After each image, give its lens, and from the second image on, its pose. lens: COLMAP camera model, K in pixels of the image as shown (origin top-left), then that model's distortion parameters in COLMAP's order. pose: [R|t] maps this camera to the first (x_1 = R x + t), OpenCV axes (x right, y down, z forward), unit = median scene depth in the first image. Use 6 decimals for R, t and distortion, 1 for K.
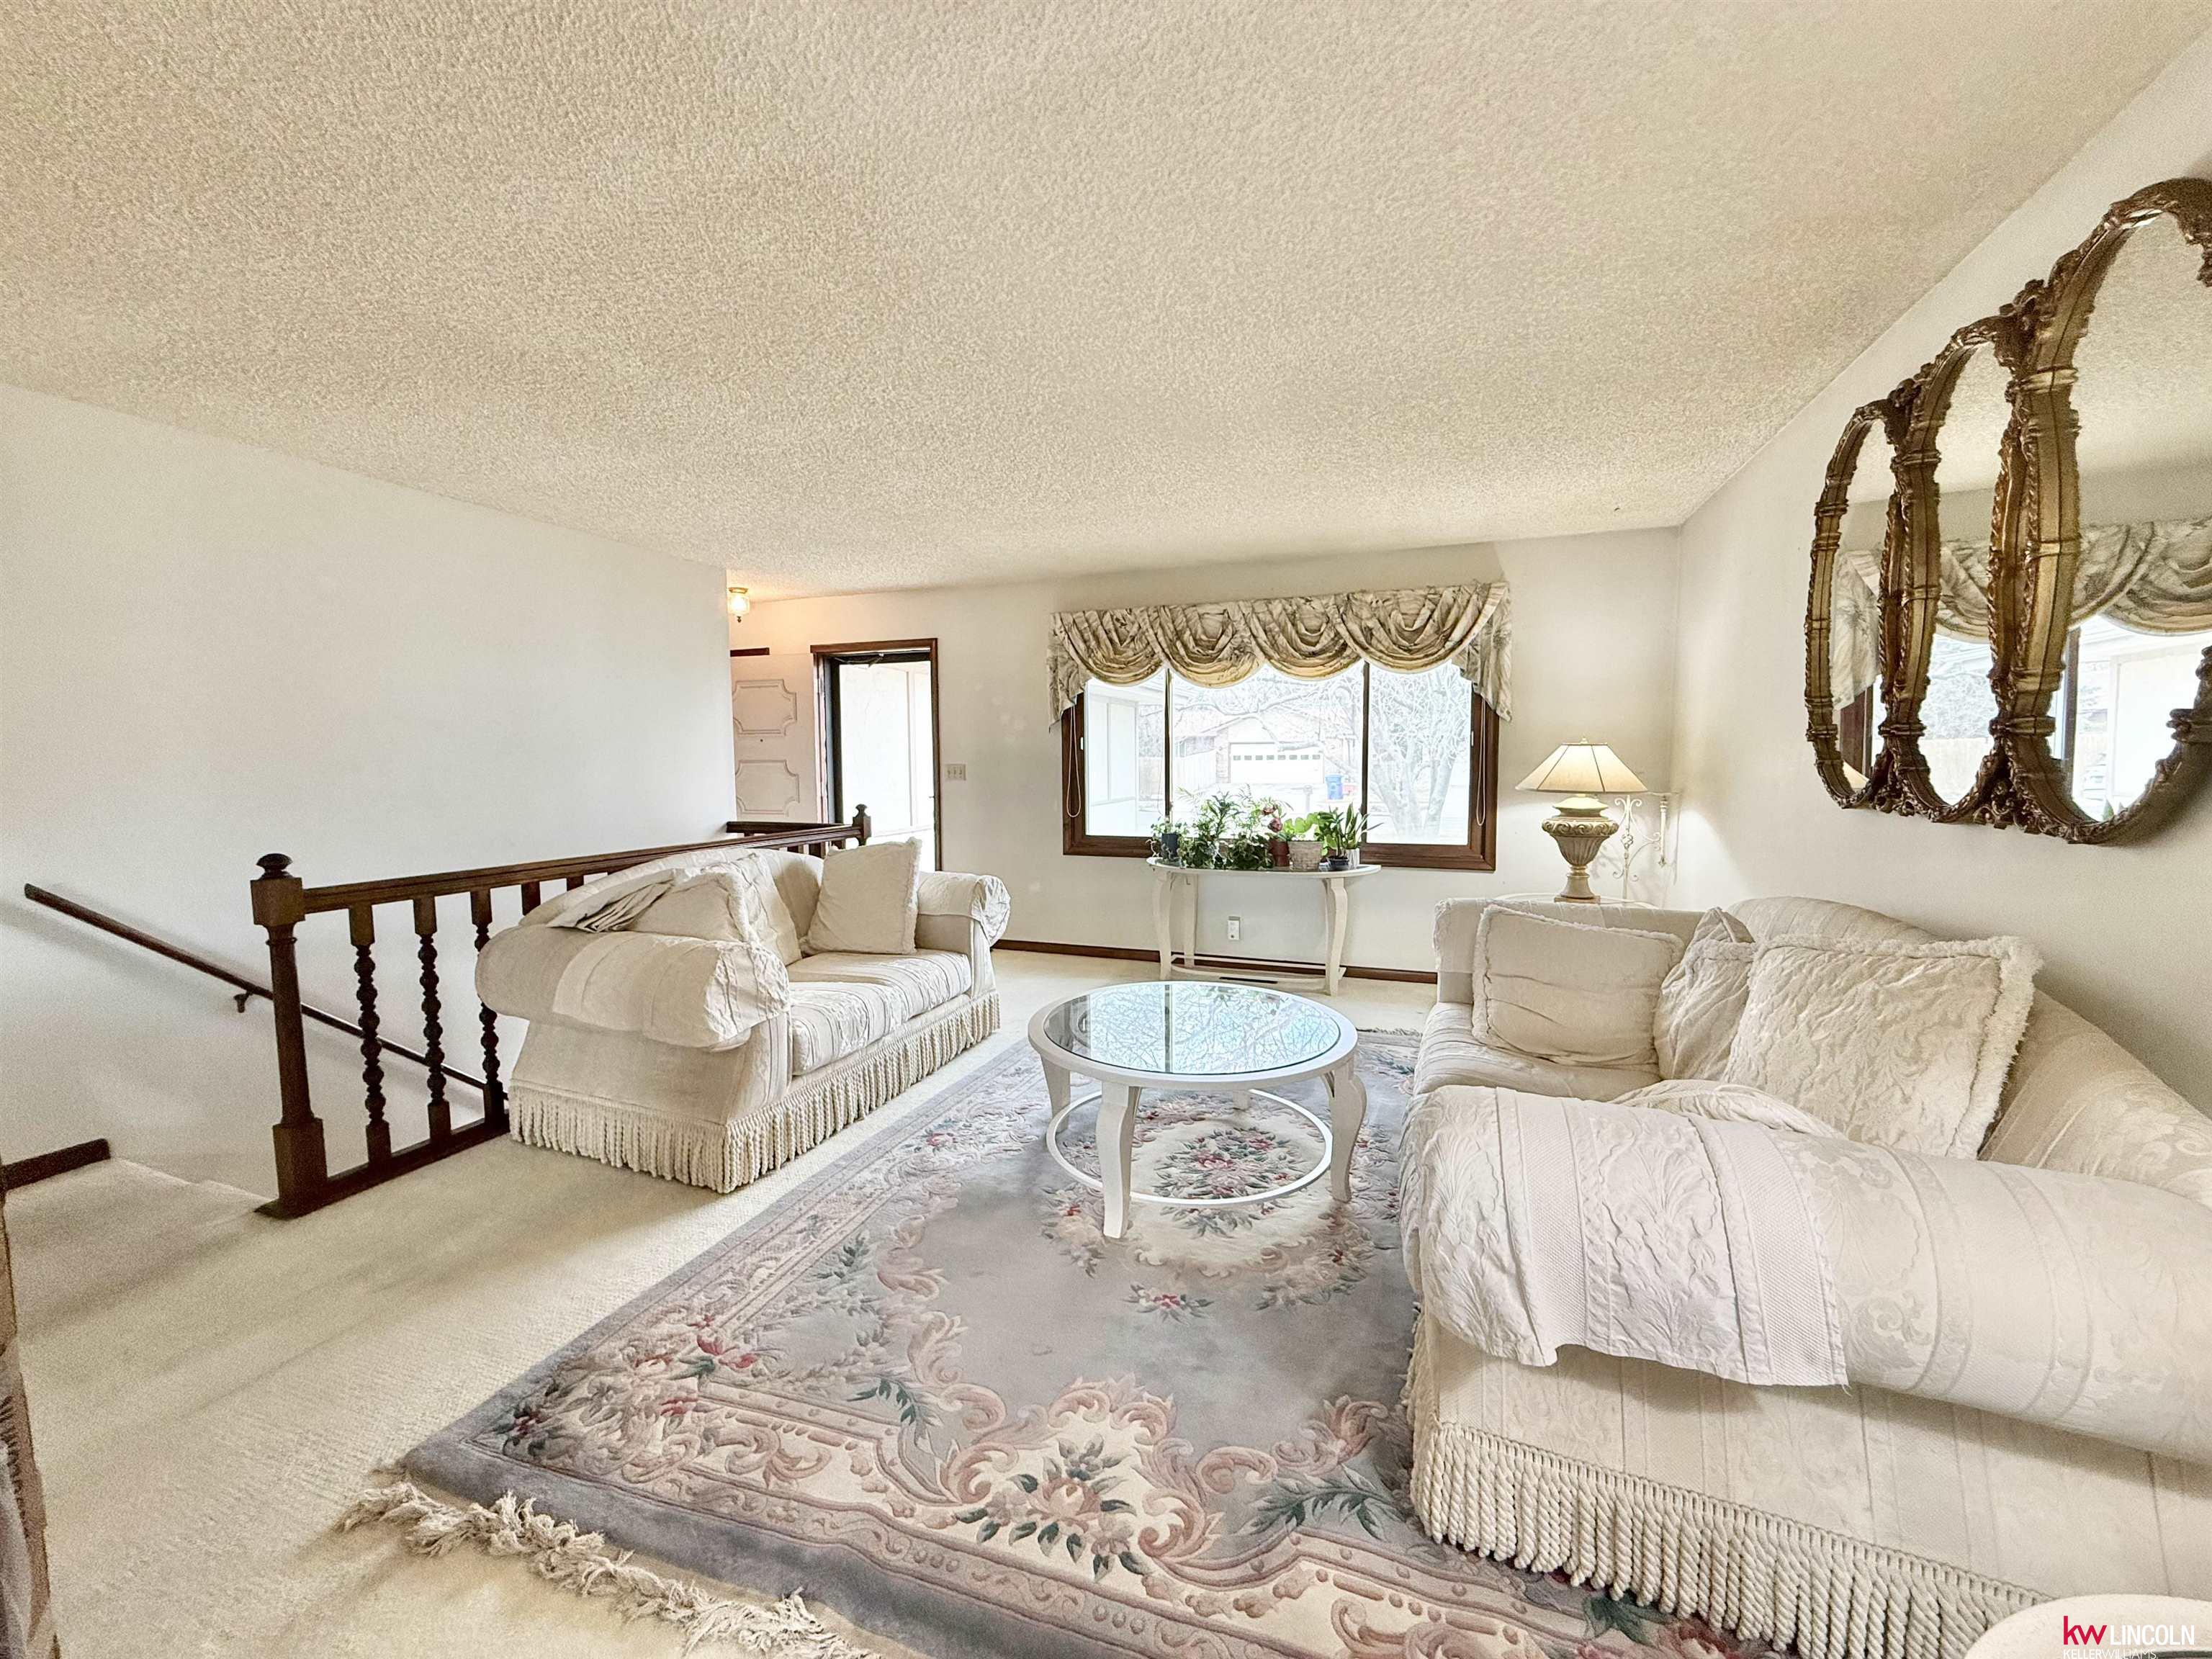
lens RADIAL K [[880.5, 0, 1104.8], [0, 880.5, 825.9], [0, 0, 1]] dist [-0.000978, 0.000264]
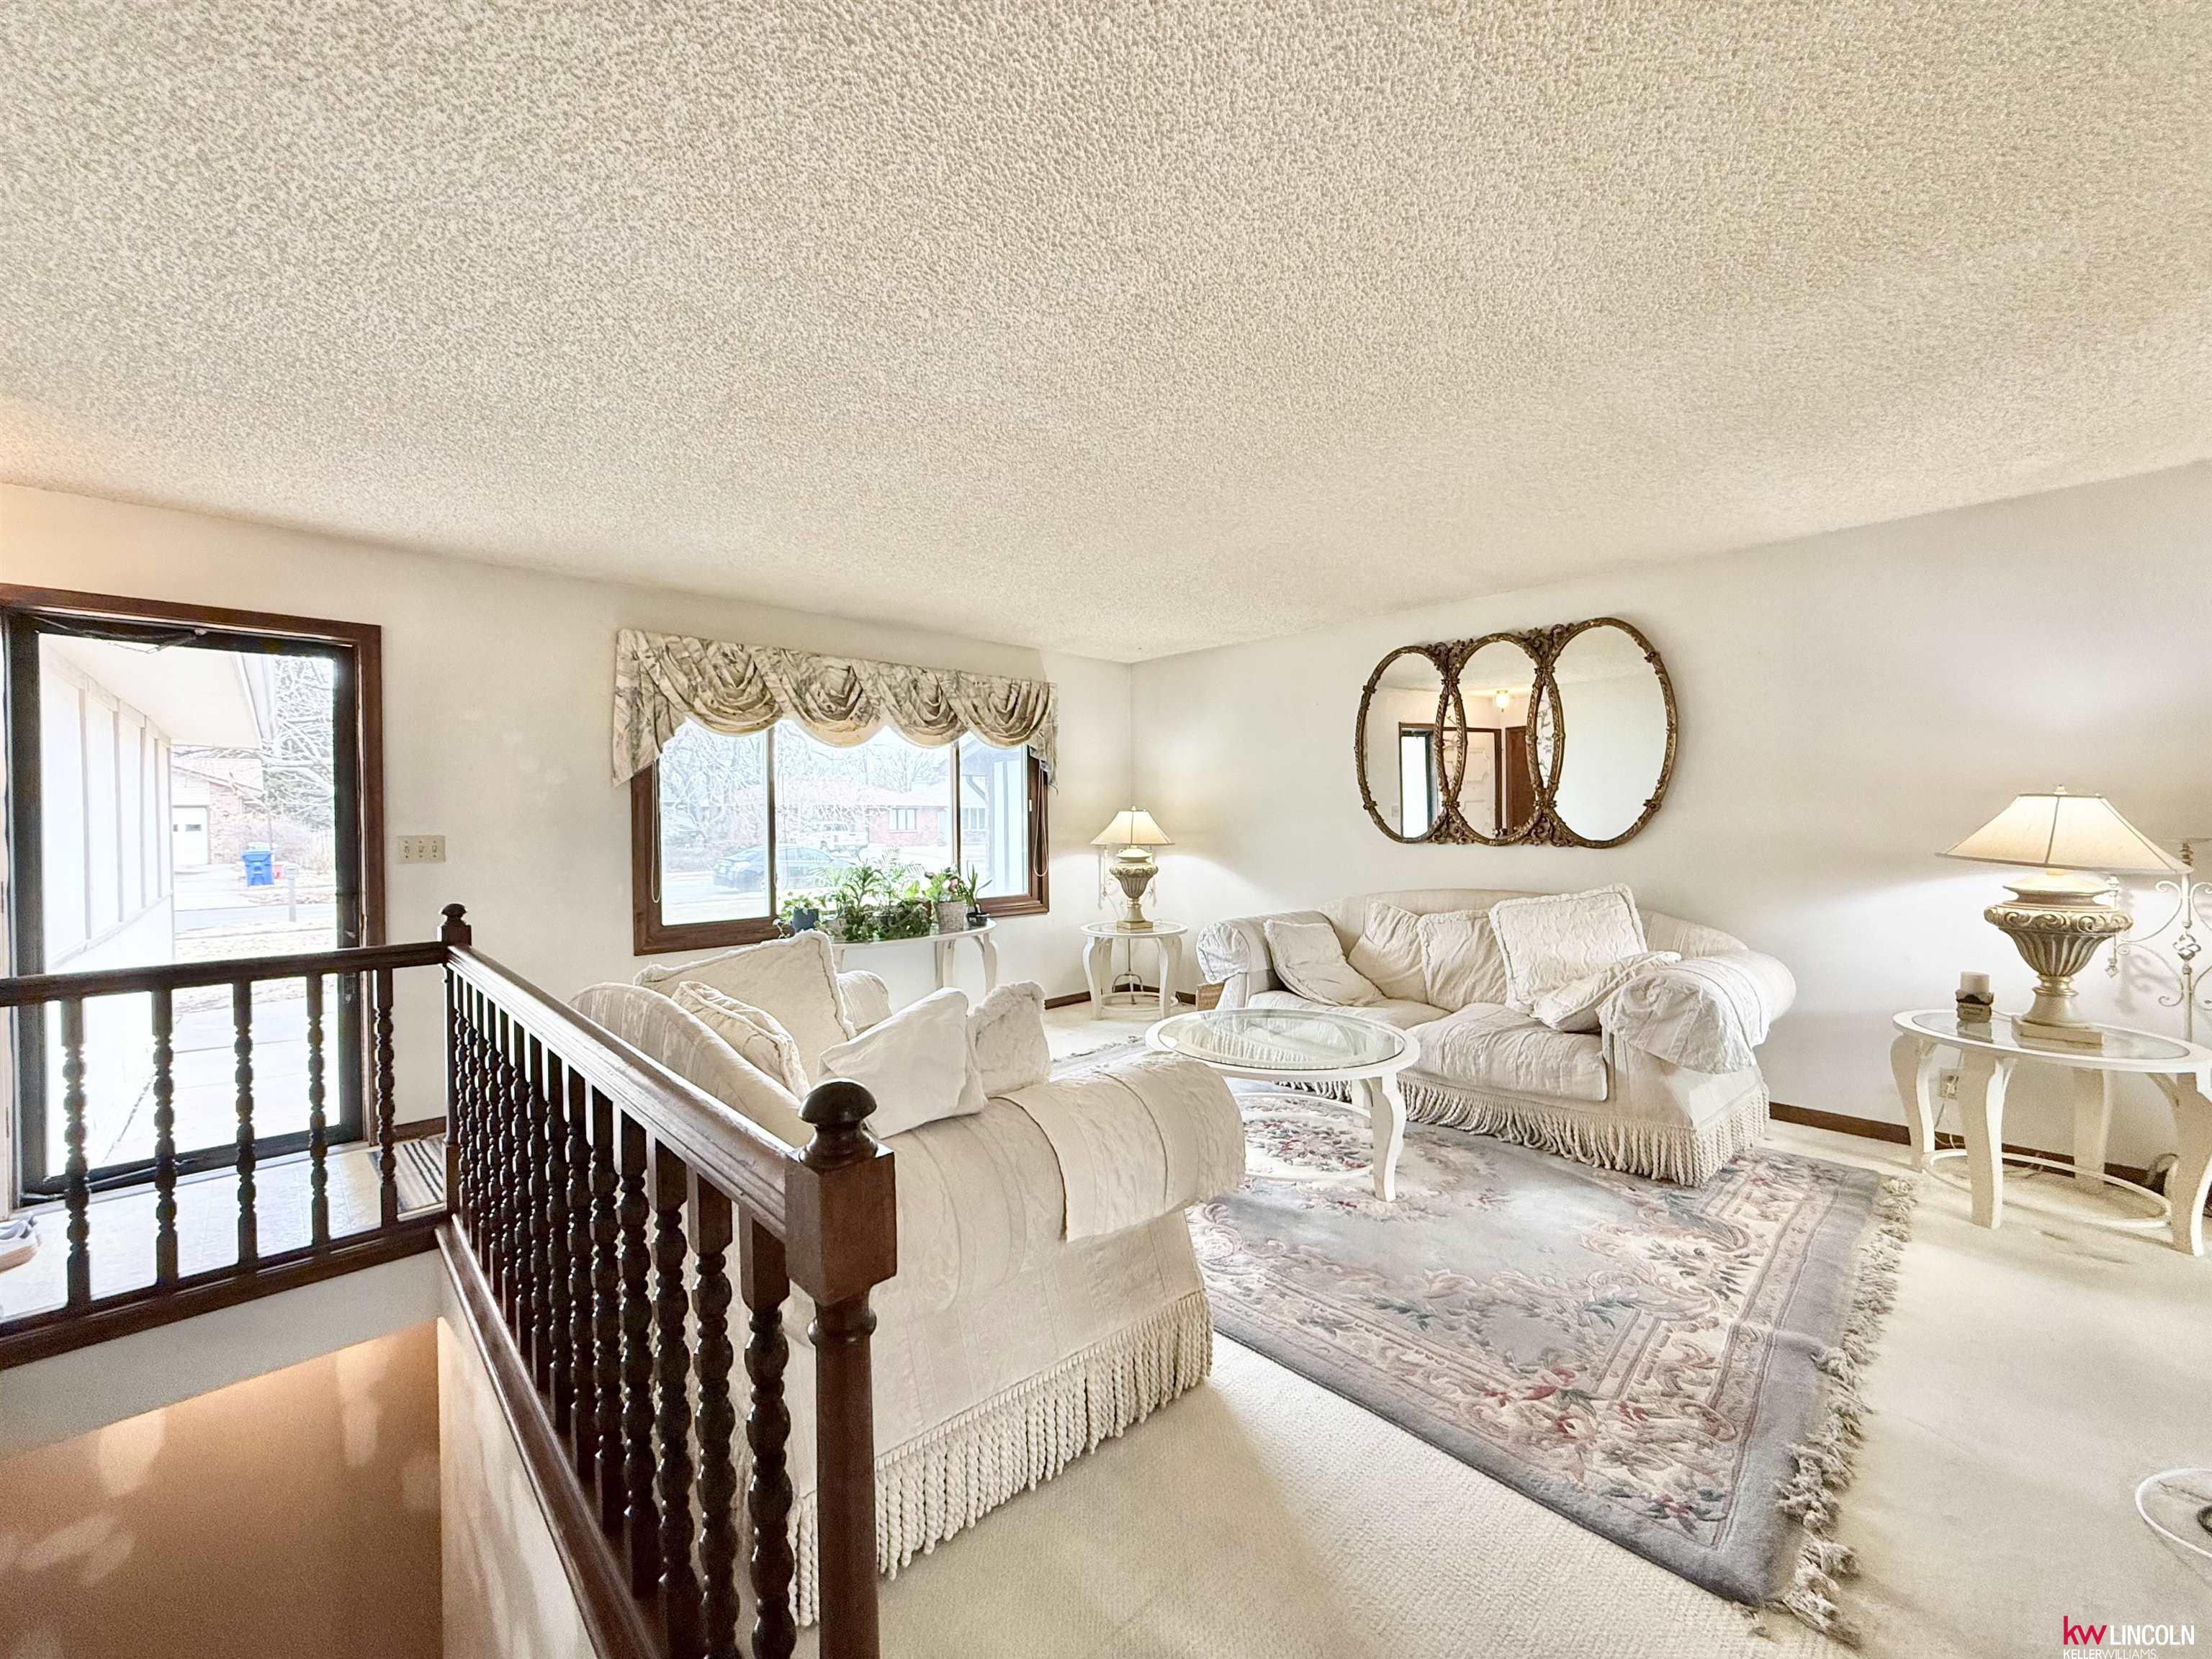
lens RADIAL K [[880.5, 0, 1104.8], [0, 880.5, 825.9], [0, 0, 1]] dist [-0.000978, 0.000264]
pose [[0.437826, -0.006134, 0.899039, -0.605926], [0.078780, 0.996392, -0.031567, -0.024163], [-0.895602, 0.084647, 0.436729, 0.367578]]
